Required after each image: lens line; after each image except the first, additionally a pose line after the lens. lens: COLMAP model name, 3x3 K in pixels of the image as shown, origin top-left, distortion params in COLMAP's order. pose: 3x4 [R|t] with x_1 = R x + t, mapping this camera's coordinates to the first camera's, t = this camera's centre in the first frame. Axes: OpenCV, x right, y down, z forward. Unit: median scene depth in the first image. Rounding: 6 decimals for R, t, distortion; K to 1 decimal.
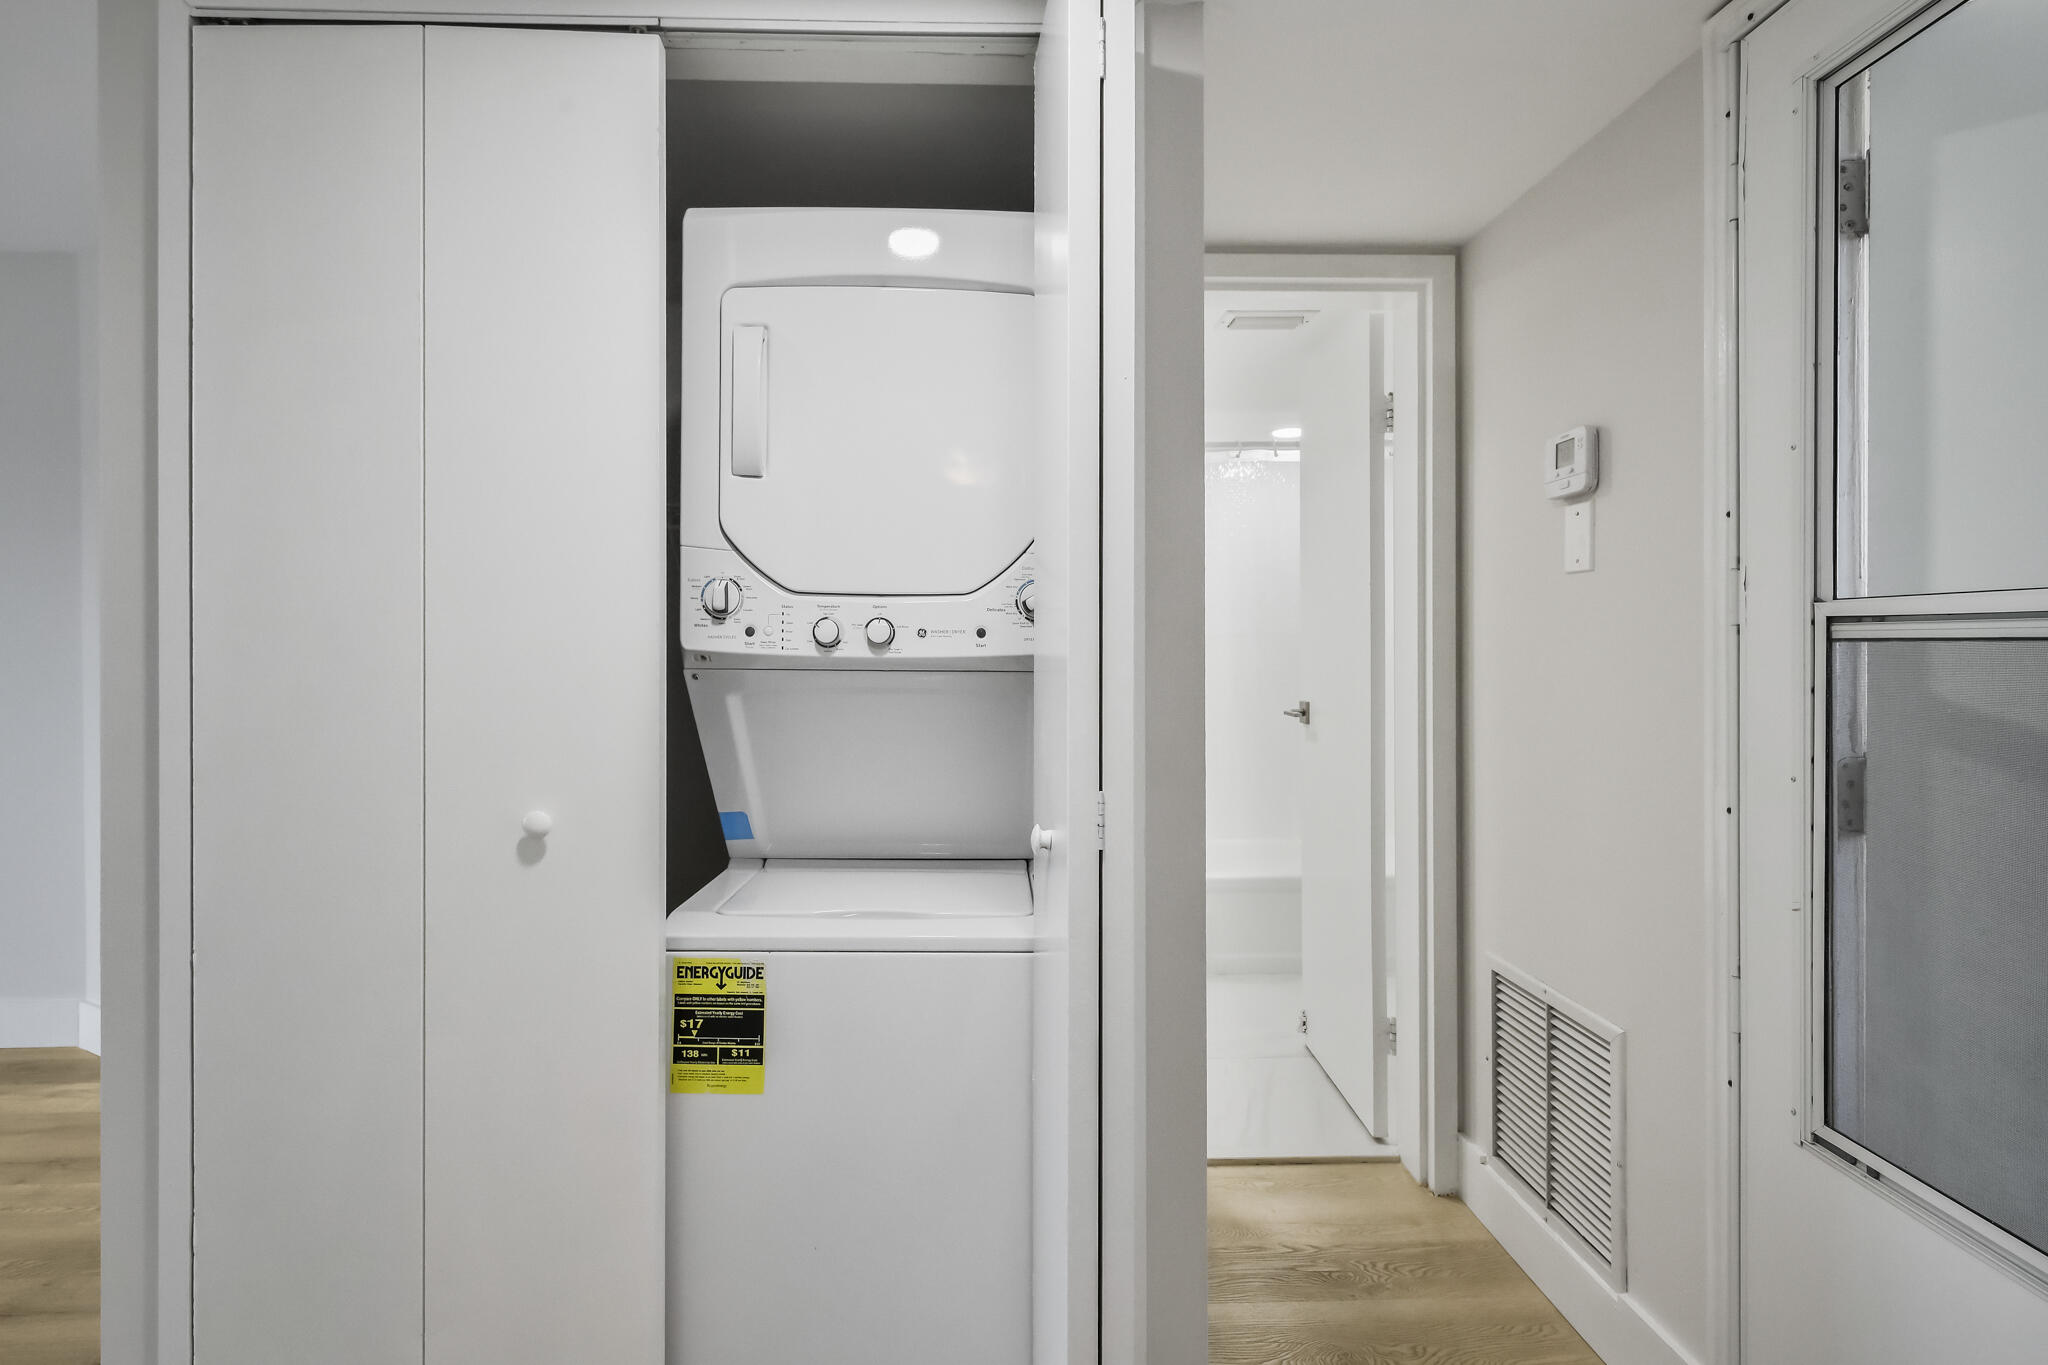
lens RADIAL K [[1006.5, 0, 983.0], [0, 1006.5, 661.1], [0, 0, 1]] dist [-0.008167, -0.001470]
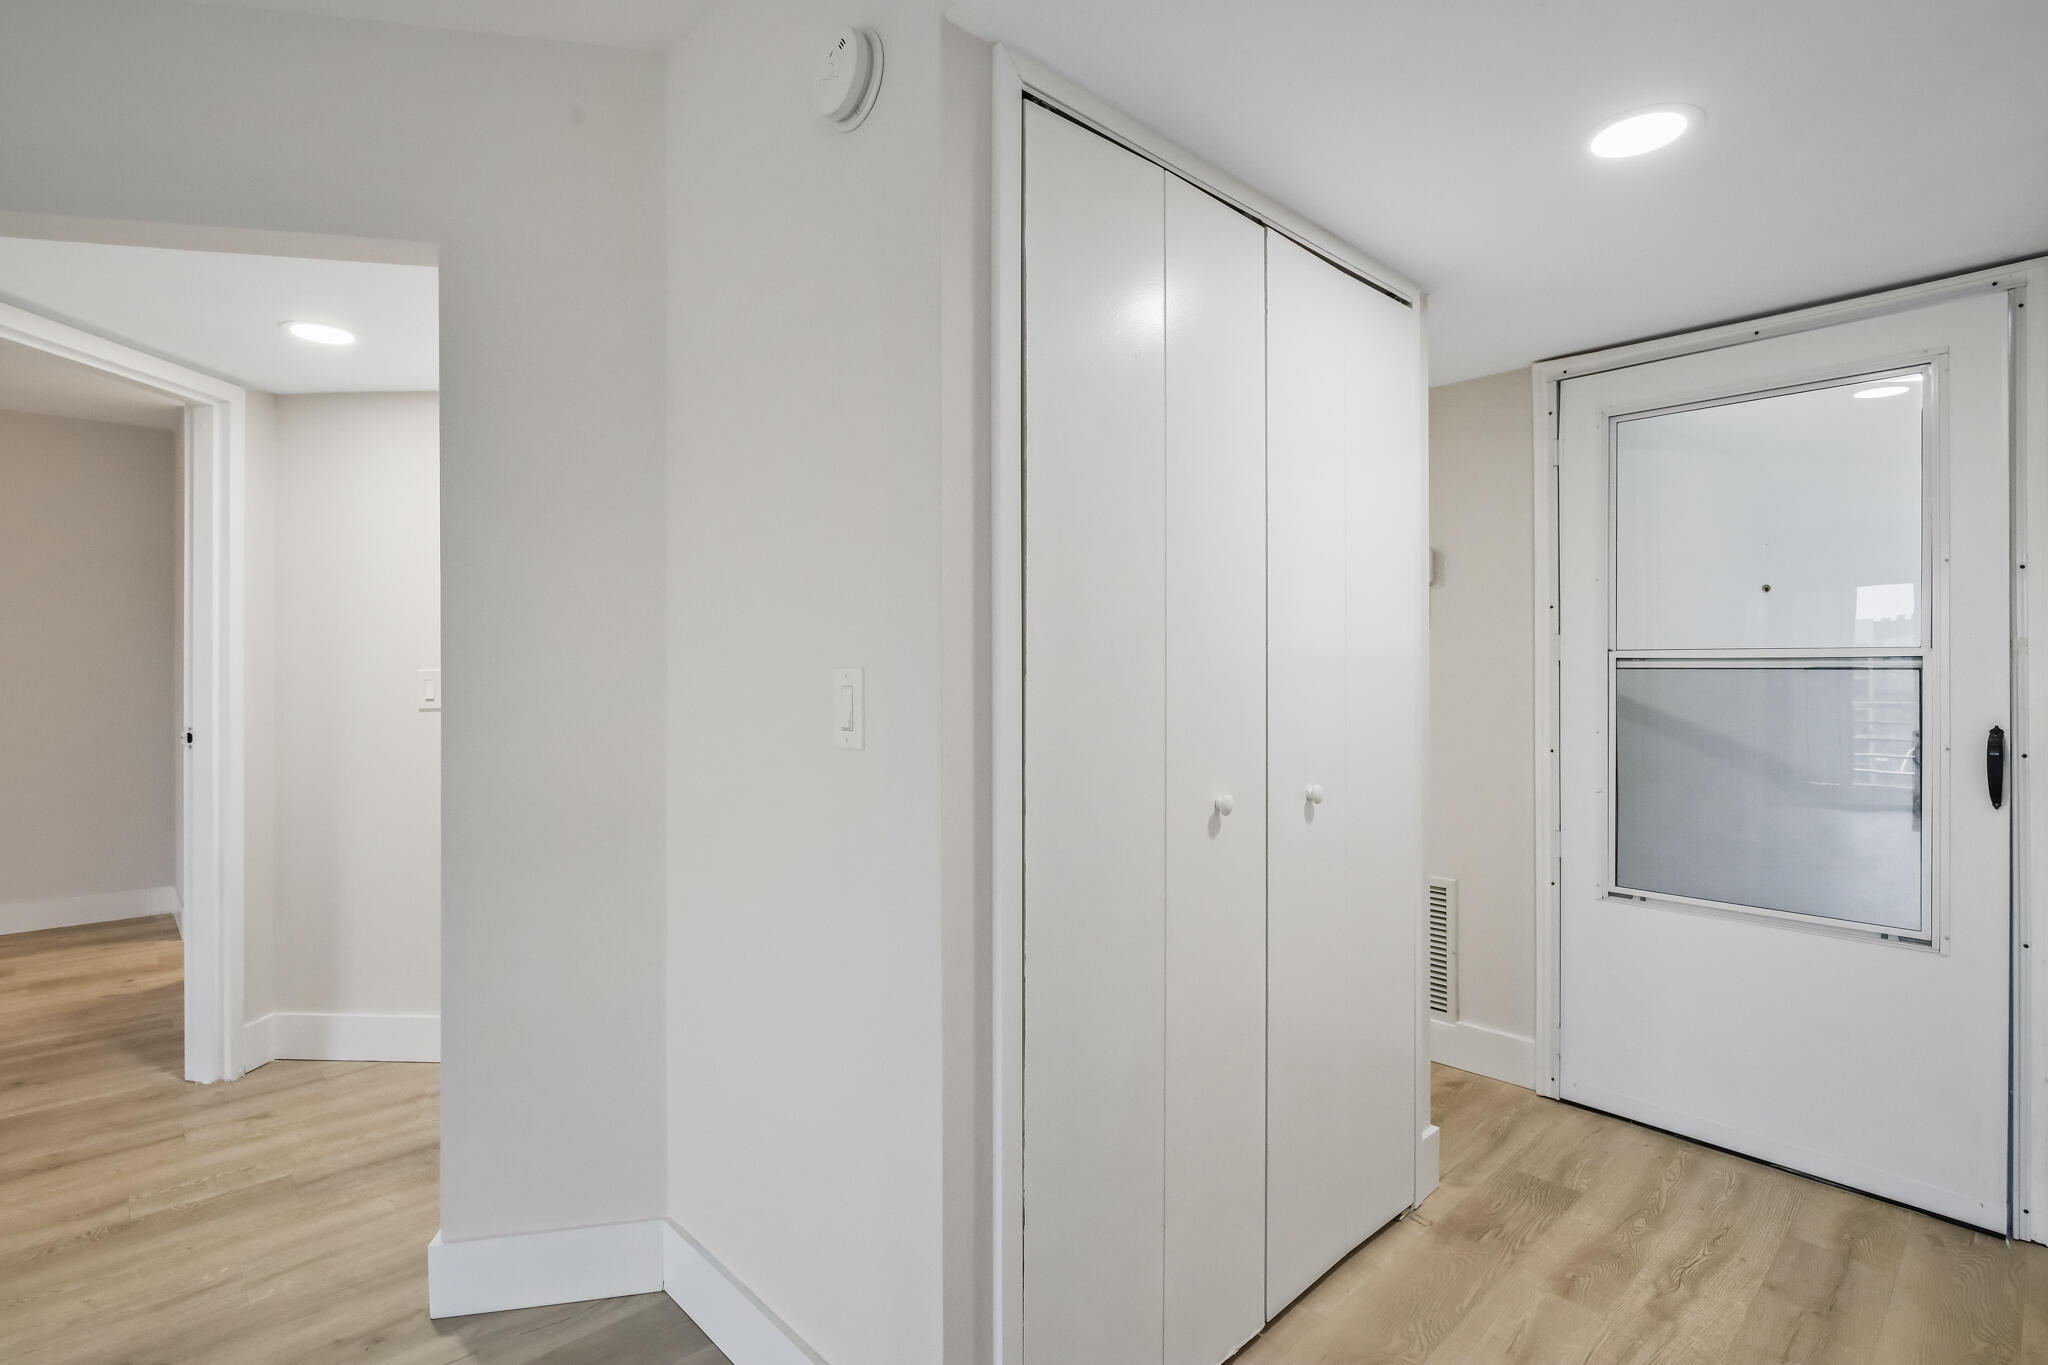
lens RADIAL K [[1006.5, 0, 1019.1], [0, 1006.5, 676.2], [0, 0, 1]] dist [-0.008167, -0.001470]
pose [[0.751331, 0.000665, 0.659925, -1.623086], [0.001702, 0.999994, -0.002946, 0.000470], [-0.659923, 0.003337, 0.751326, 0.189808]]
